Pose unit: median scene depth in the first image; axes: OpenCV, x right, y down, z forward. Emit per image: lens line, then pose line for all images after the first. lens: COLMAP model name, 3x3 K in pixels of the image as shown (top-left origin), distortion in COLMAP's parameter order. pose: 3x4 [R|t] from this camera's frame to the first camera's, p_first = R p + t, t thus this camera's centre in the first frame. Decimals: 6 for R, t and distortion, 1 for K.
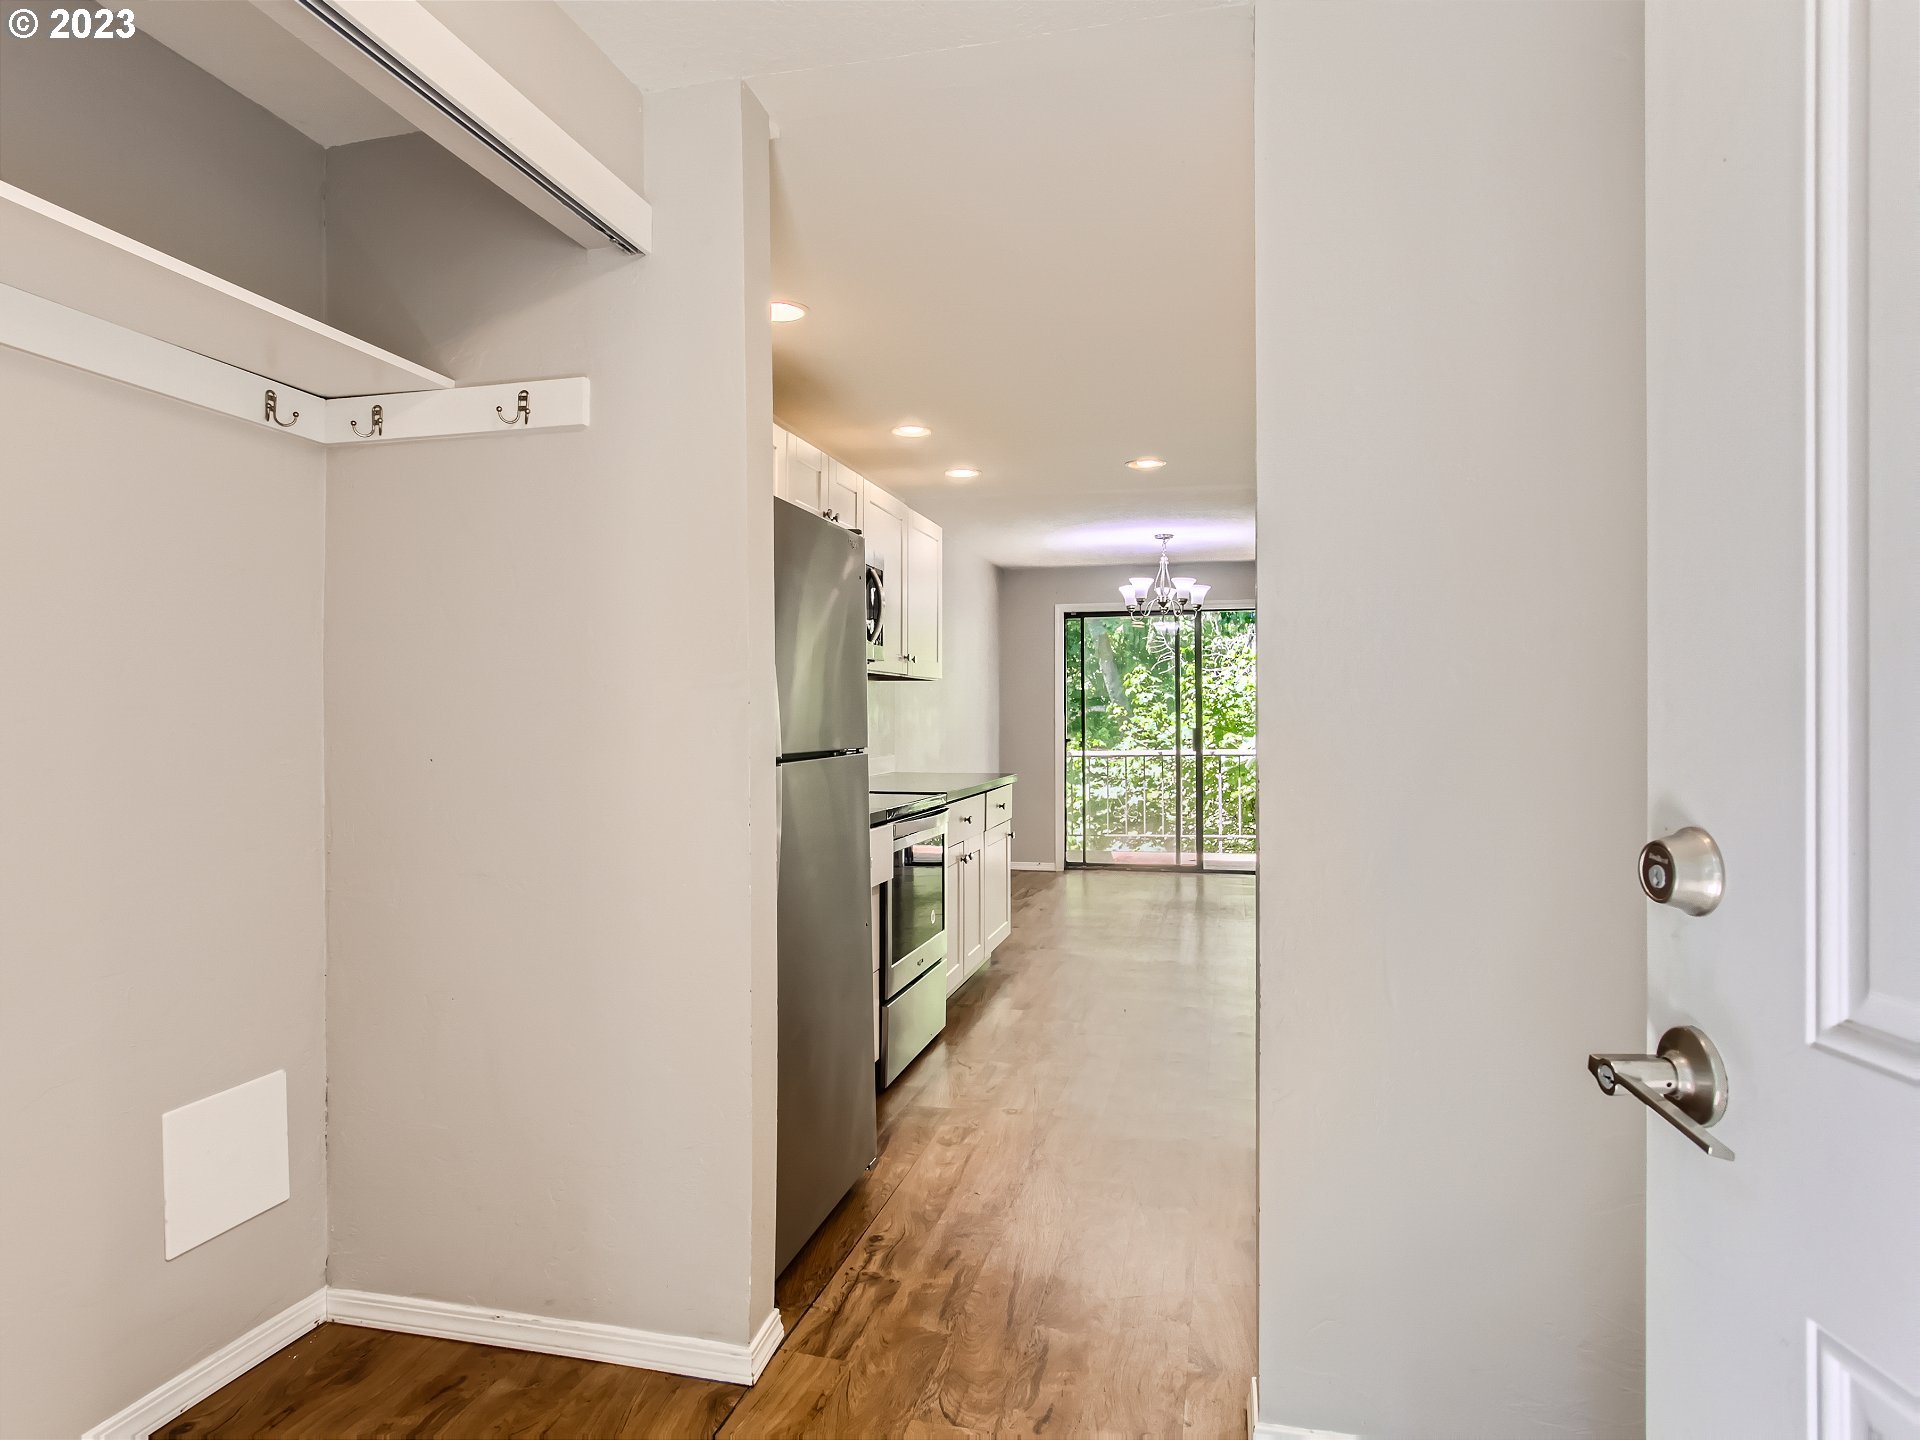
lens RADIAL K [[1197.2, 0, 946.6], [0, 1197.2, 731.9], [0, 0, 1]] dist [-0.004968, 0.038828]
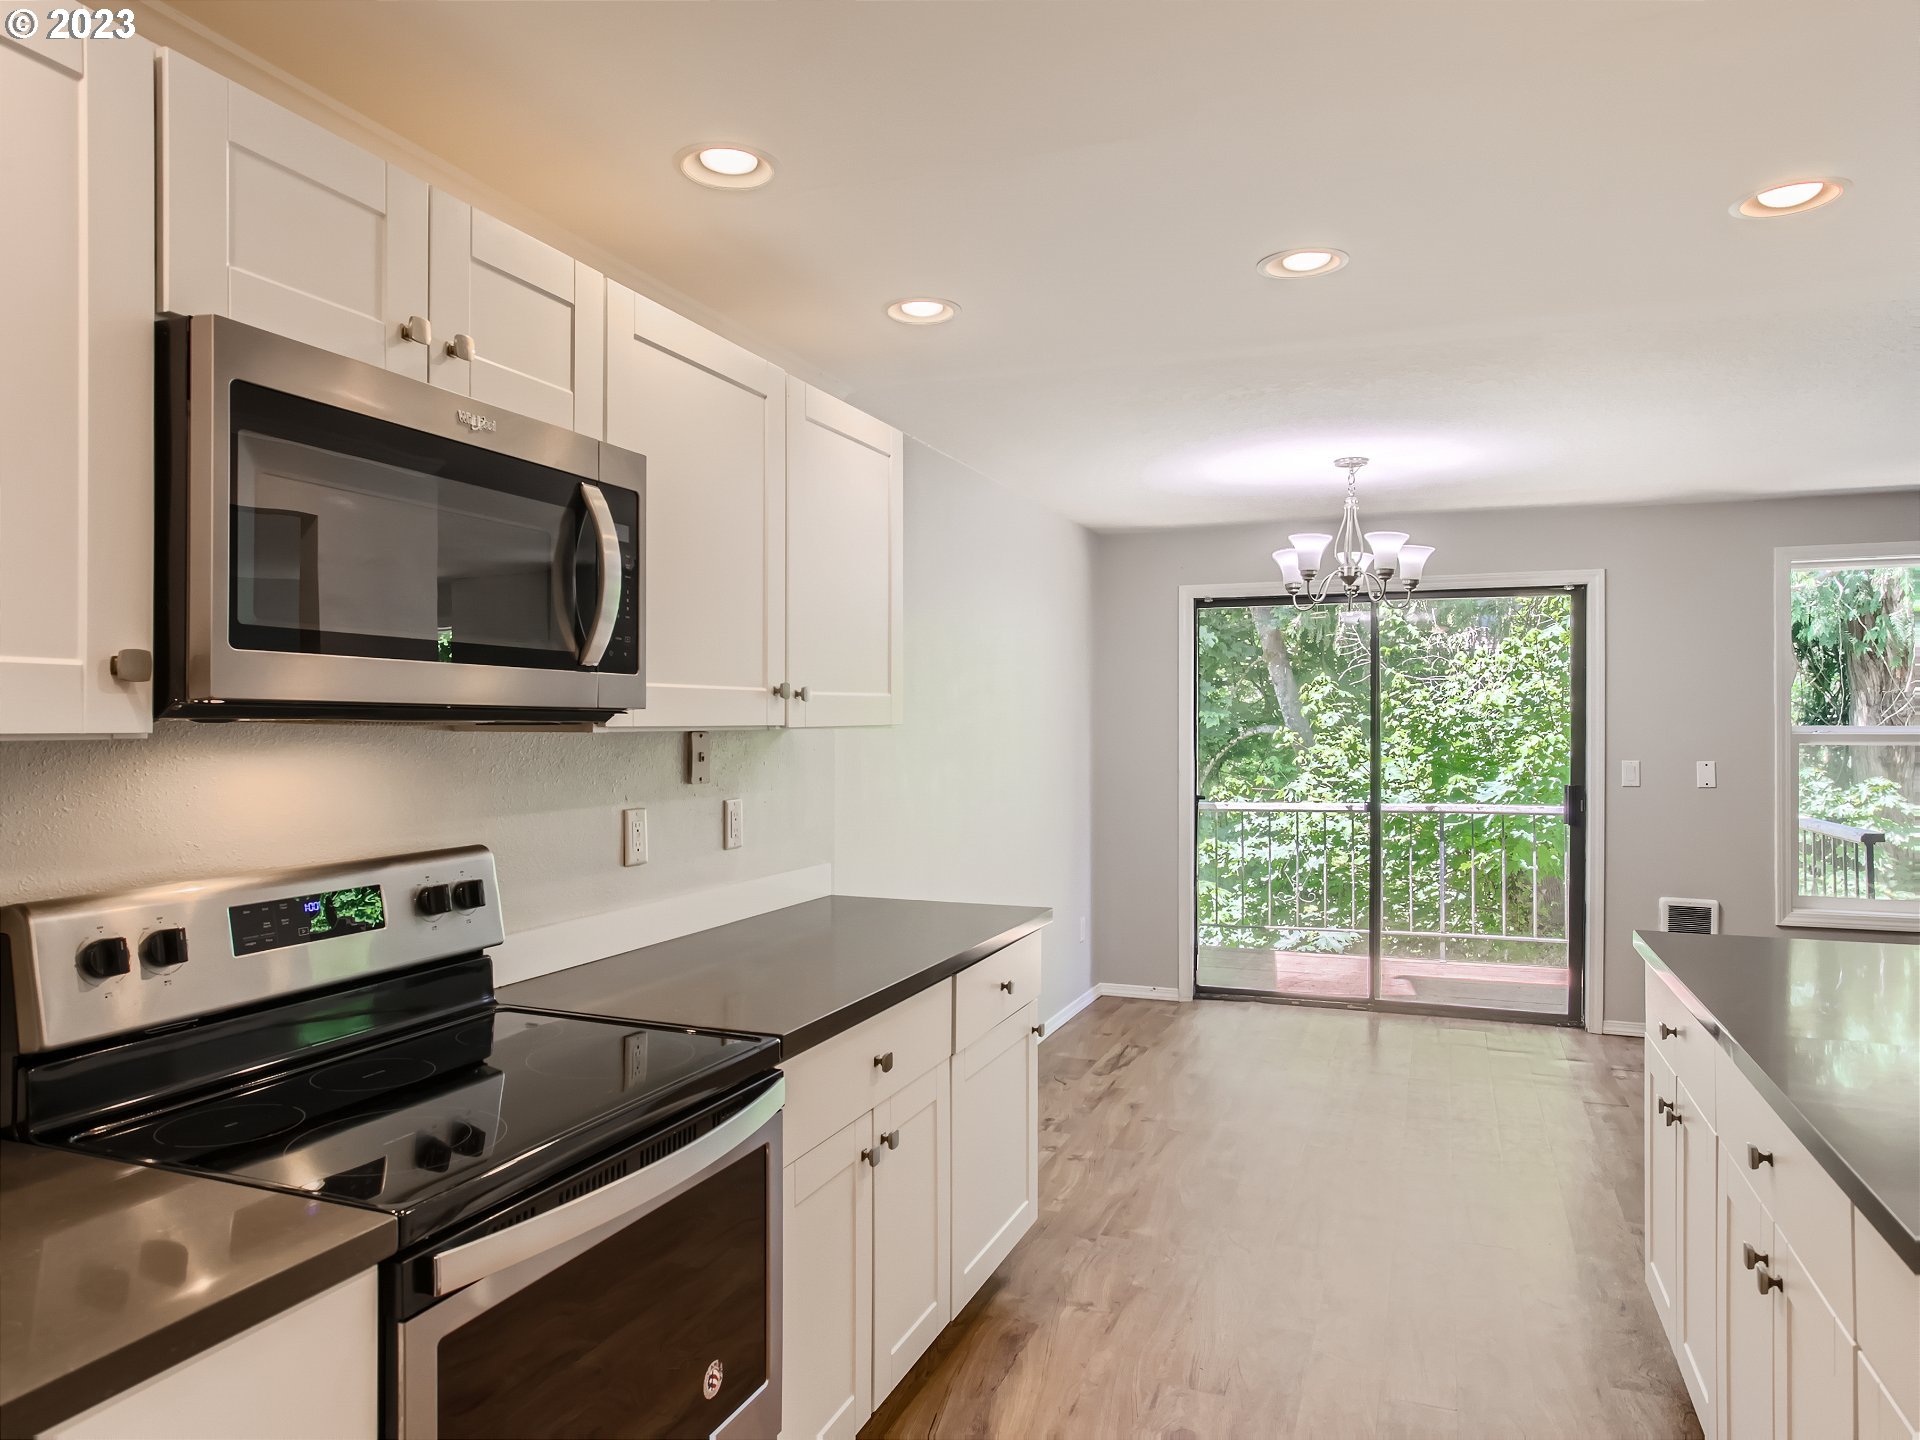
lens RADIAL K [[1248.0, 0, 958.7], [0, 1248.0, 734.2], [0, 0, 1]] dist [0.001267, 0.000421]
pose [[0.990939, 0.001468, -0.134306, 0.060544], [-0.001185, 0.999997, 0.002191, -0.026935], [0.134309, -0.002012, 0.990938, 0.305087]]
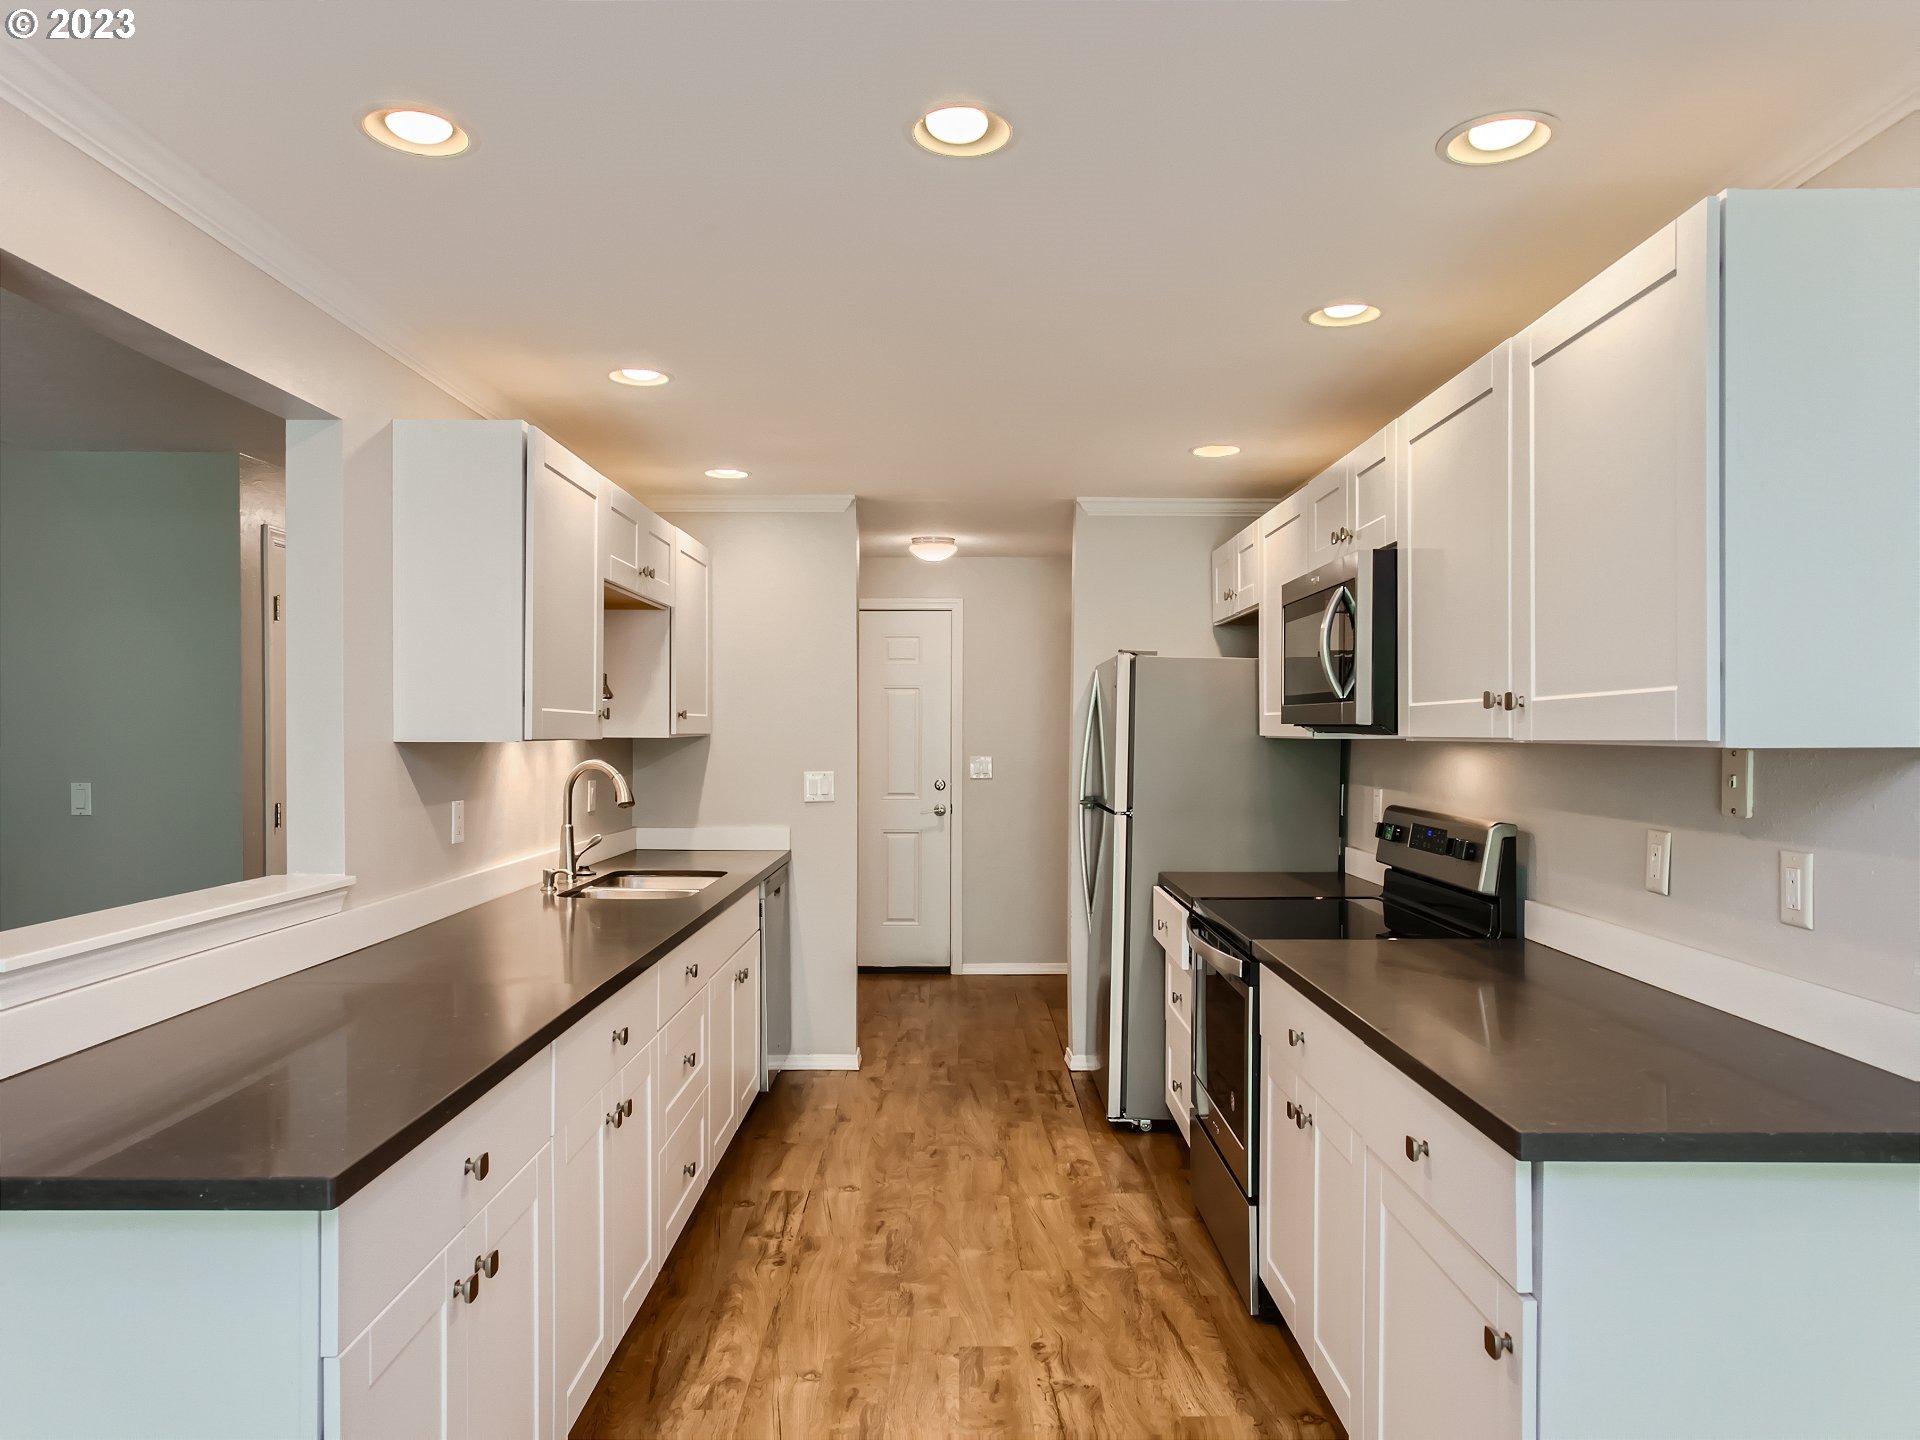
lens RADIAL K [[1197.2, 0, 946.6], [0, 1197.2, 731.9], [0, 0, 1]] dist [-0.004968, 0.038828]
pose [[-0.973679, -0.004034, -0.227888, 0.162056], [-0.005340, 0.999973, 0.005113, -0.030026], [0.227861, 0.006195, -0.973674, 0.867972]]
